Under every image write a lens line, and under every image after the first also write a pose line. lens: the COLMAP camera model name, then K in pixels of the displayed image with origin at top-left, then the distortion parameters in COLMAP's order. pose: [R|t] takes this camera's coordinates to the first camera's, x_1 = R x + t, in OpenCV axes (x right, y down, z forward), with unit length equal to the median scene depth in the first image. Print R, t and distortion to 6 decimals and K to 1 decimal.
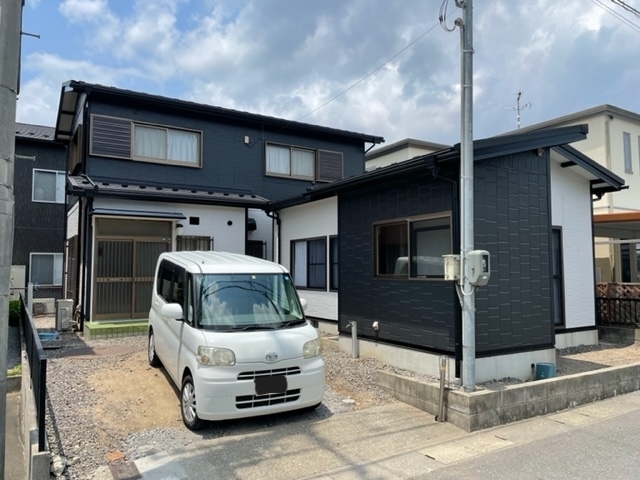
lens RADIAL K [[484.3, 0, 321.6], [0, 484.3, 243.2], [0, 0, 1]] dist [0.064959, -0.081240]
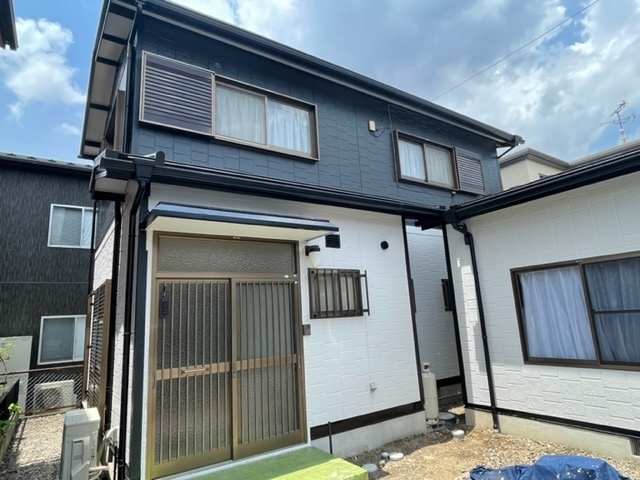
lens RADIAL K [[386.6, 0, 319.2], [0, 386.6, 239.6], [0, 0, 1]] dist [0.000986, -0.004287]
pose [[0.997932, -0.045345, 0.045556, -0.282271], [0.051291, 0.988934, -0.139205, 0.010307], [-0.038739, 0.141254, 0.989215, 0.555015]]
